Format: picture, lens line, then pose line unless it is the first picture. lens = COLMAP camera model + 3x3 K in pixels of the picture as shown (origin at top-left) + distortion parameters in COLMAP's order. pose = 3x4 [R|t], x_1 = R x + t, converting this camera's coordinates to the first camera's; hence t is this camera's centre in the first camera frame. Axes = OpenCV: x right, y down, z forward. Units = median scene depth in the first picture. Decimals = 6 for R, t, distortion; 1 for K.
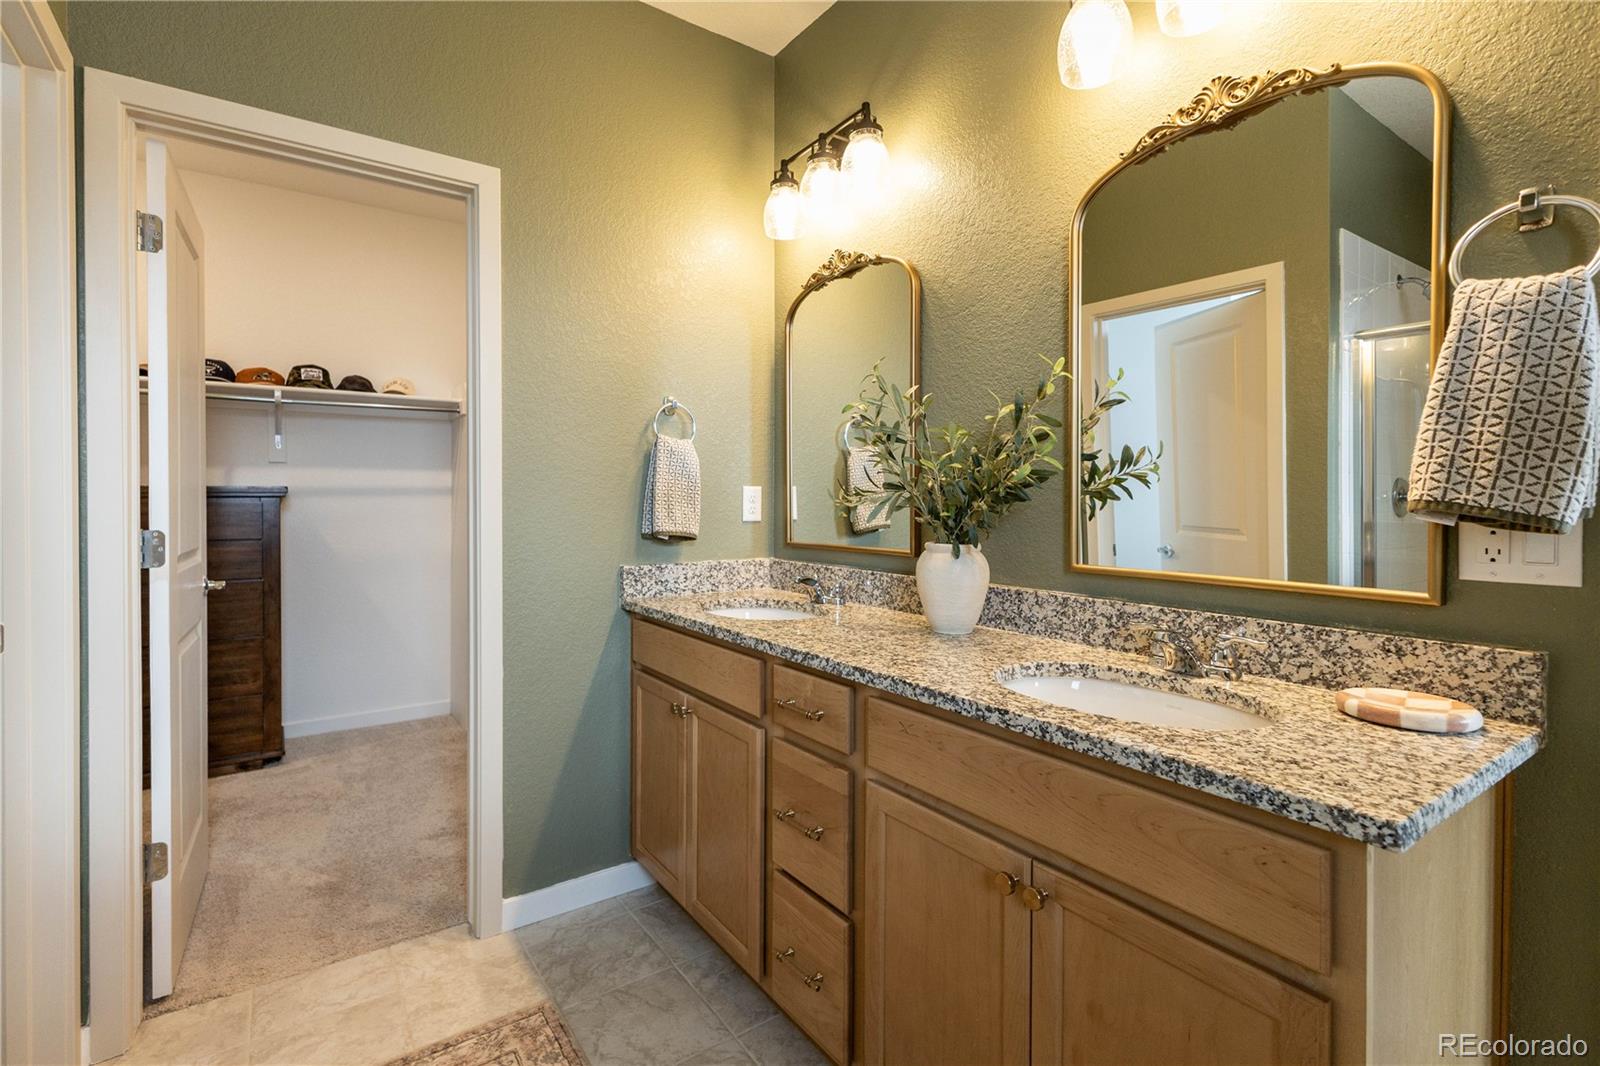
lens RADIAL K [[727.7, 0, 781.1], [0, 727.7, 505.6], [0, 0, 1]] dist [0.008500, -0.000144]
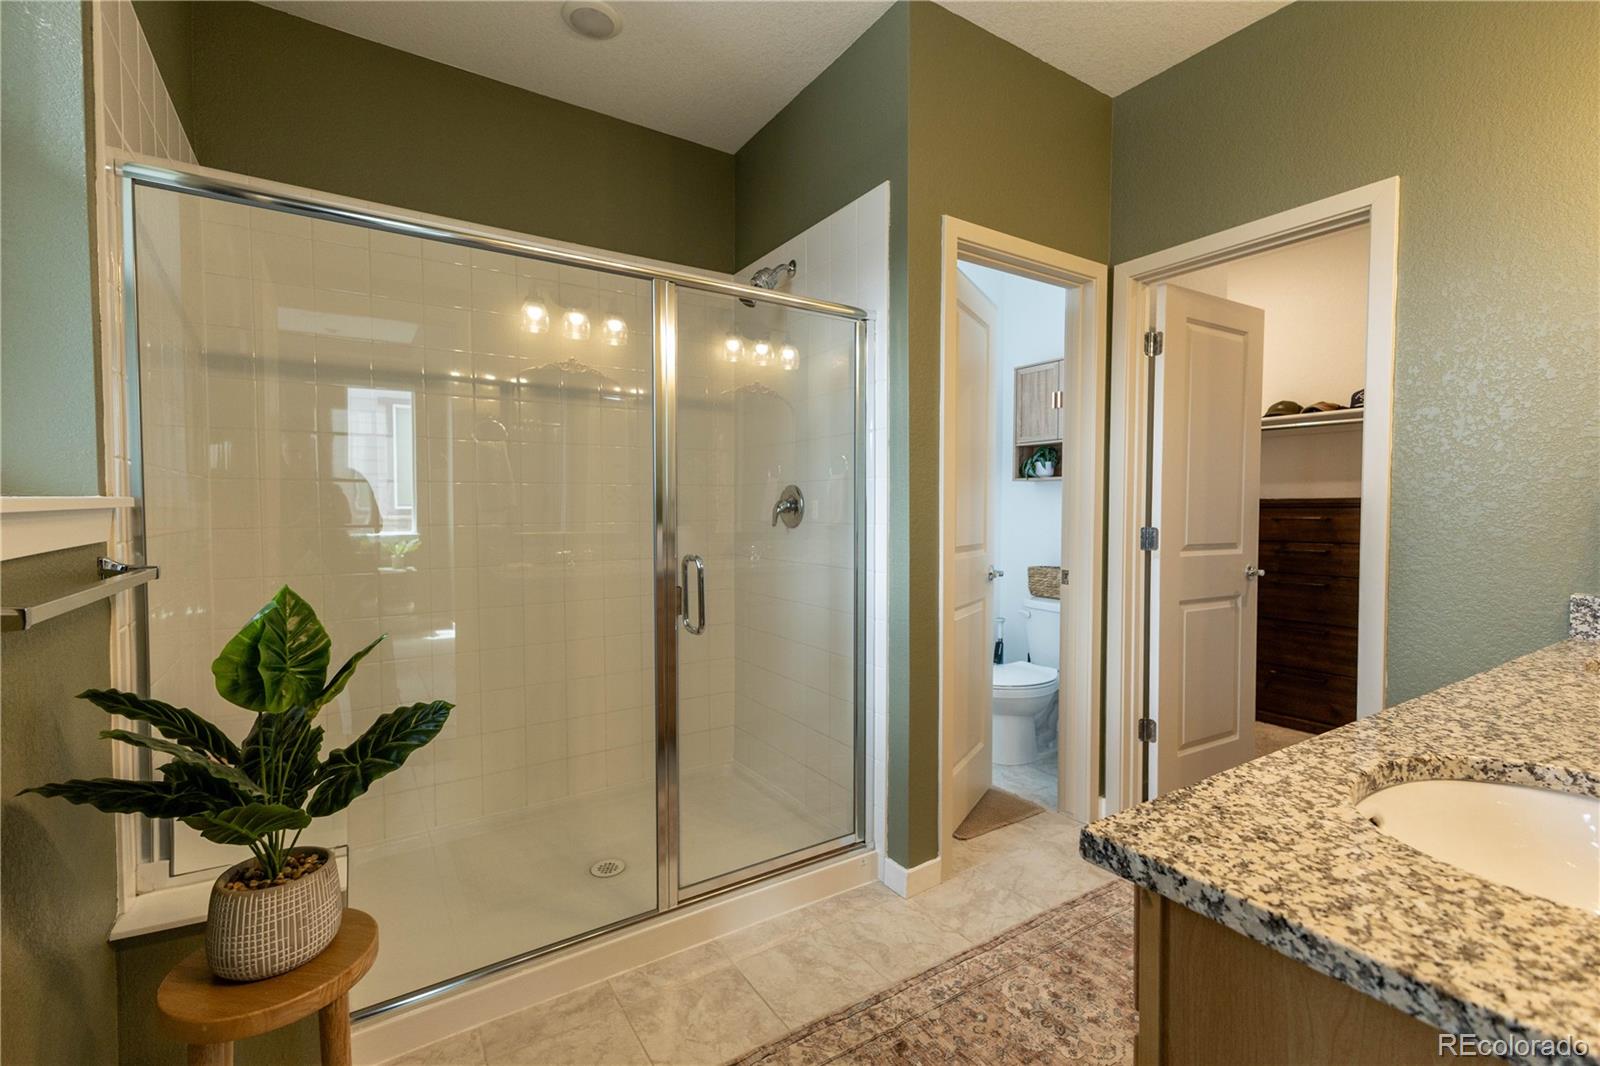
lens RADIAL K [[694.7, 0, 799.1], [0, 694.7, 529.4], [0, 0, 1]] dist [0.013425, -0.000183]
pose [[-0.018348, 0.030680, -0.999361, 0.374193], [-0.010422, 0.999469, 0.030874, -0.000923], [0.999777, 0.010982, -0.018018, 0.128731]]
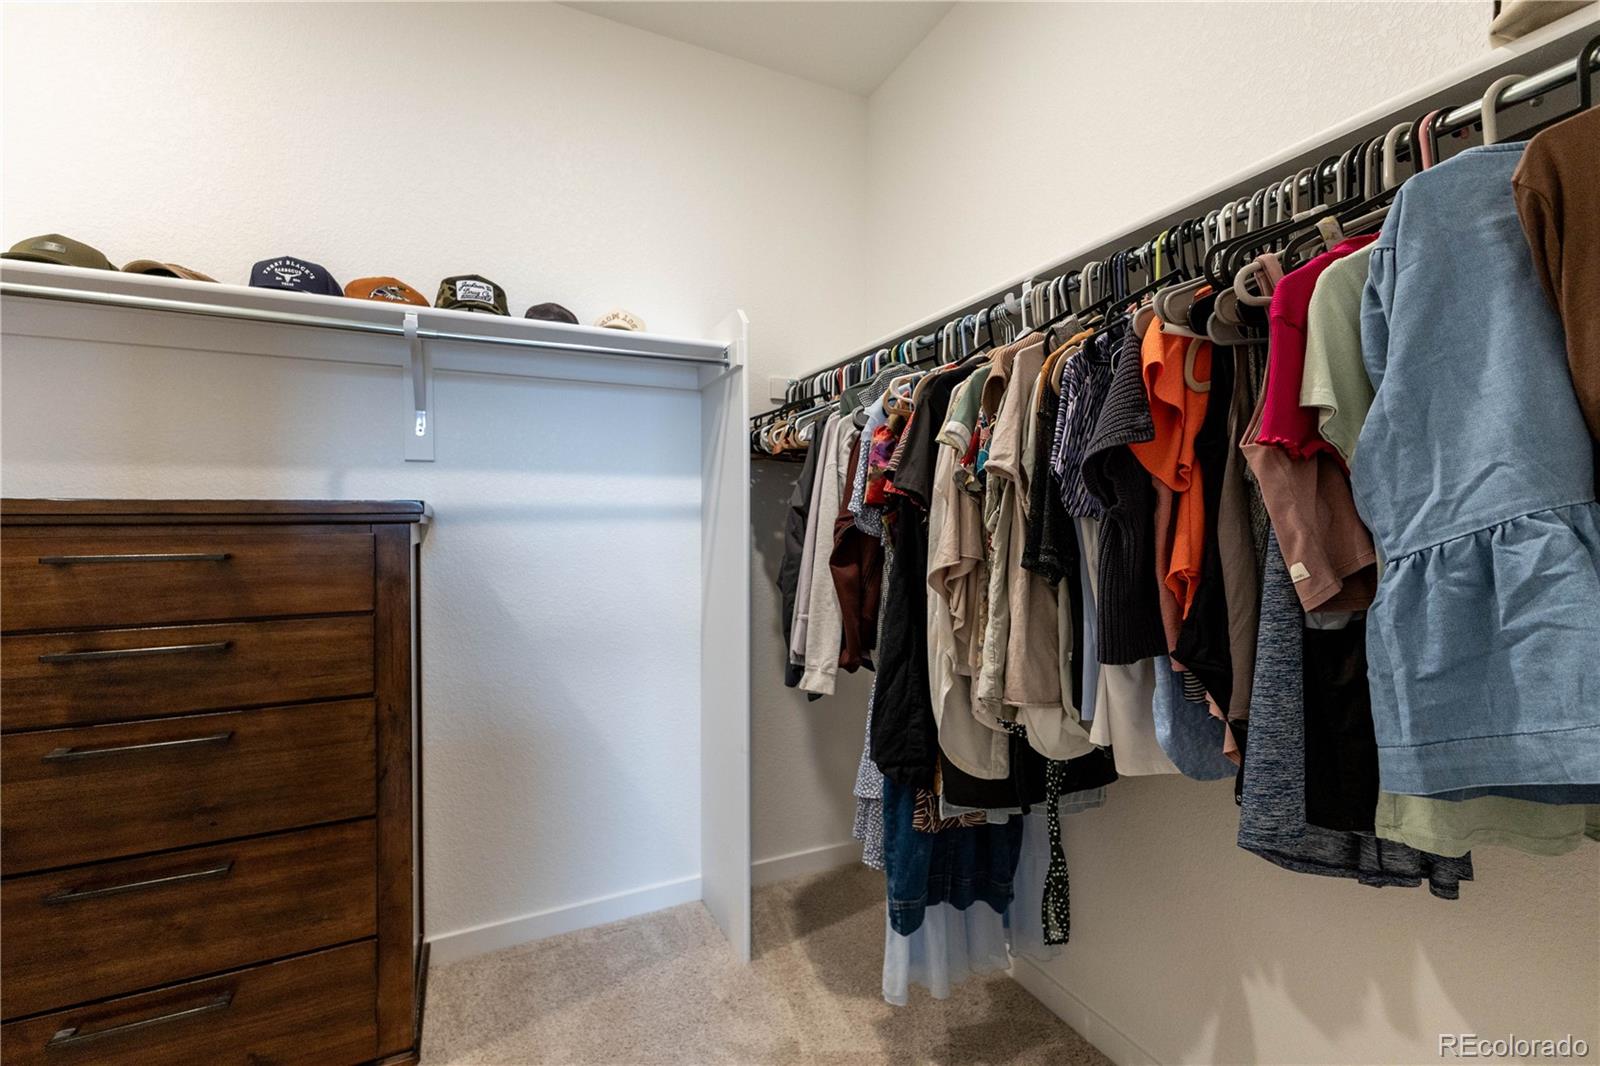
lens RADIAL K [[694.7, 0, 804.6], [0, 694.7, 528.3], [0, 0, 1]] dist [0.013425, -0.000183]
pose [[0.987294, -0.005546, -0.158806, -0.366162], [0.004681, 0.999972, -0.005821, -0.004395], [0.158834, 0.005003, 0.987293, 0.603745]]
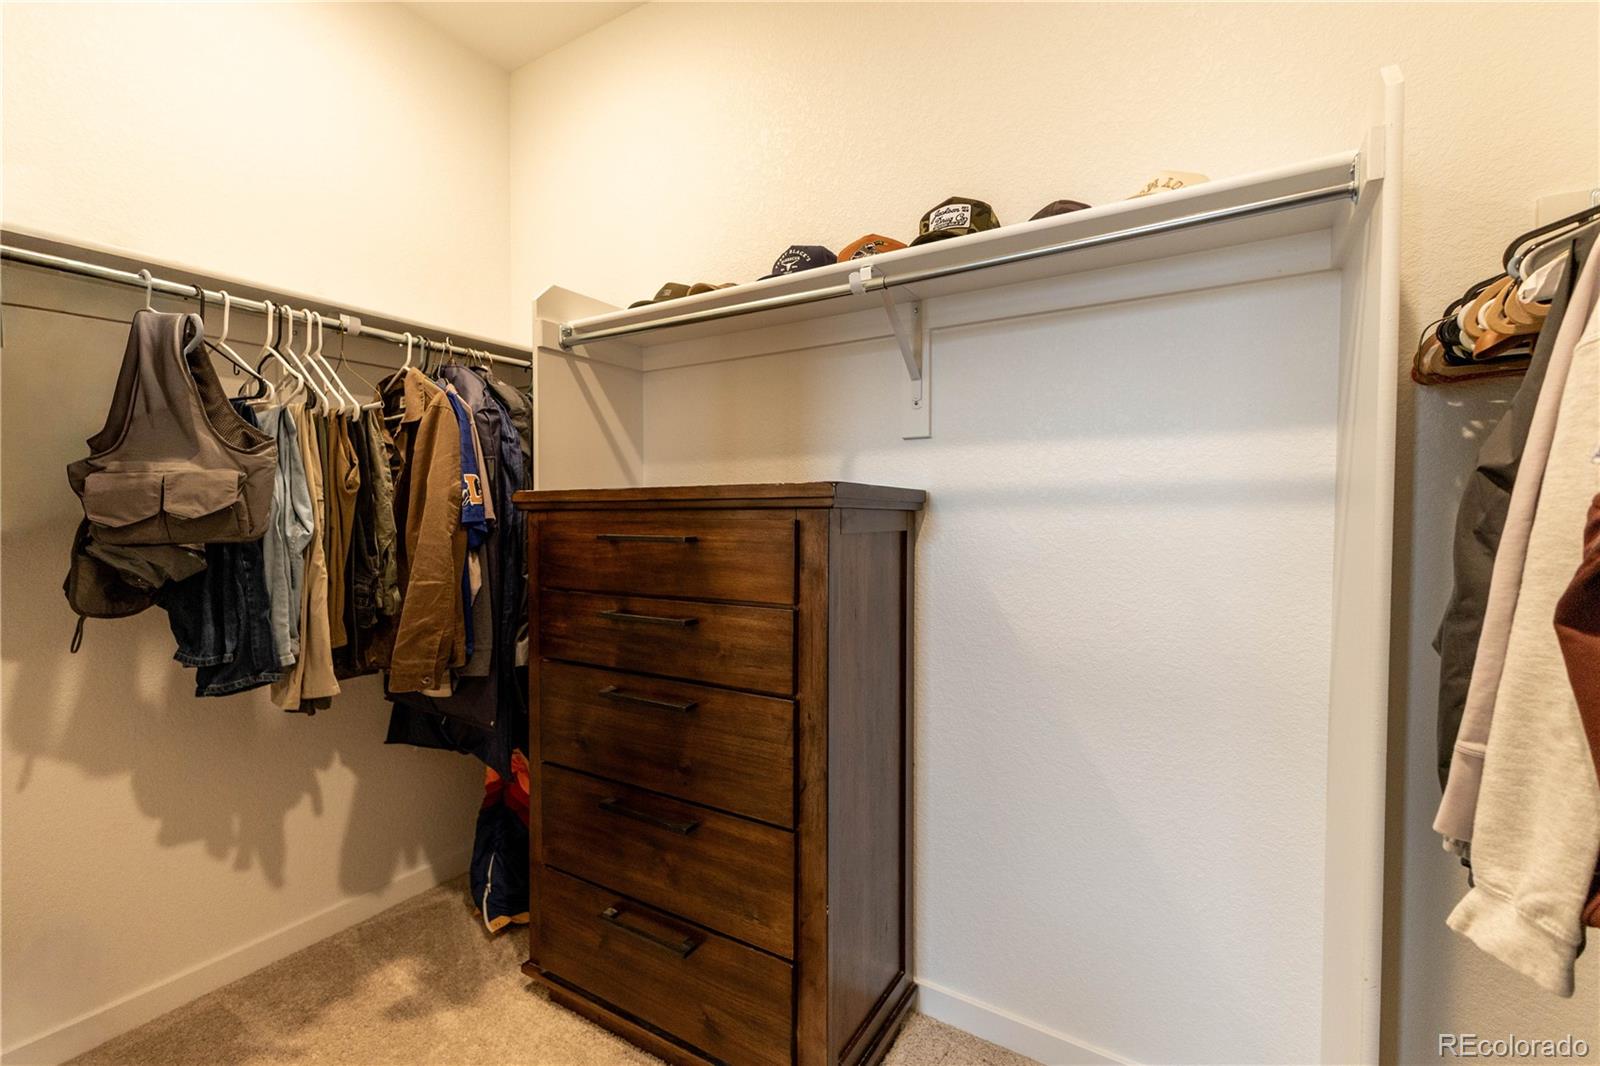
lens RADIAL K [[694.7, 0, 790.7], [0, 694.7, 529.8], [0, 0, 1]] dist [0.013425, -0.000183]
pose [[0.398552, 0.020115, -0.916925, -0.341753], [-0.011000, 0.999792, 0.017151, -0.006109], [0.917080, 0.003251, 0.398691, 0.847360]]
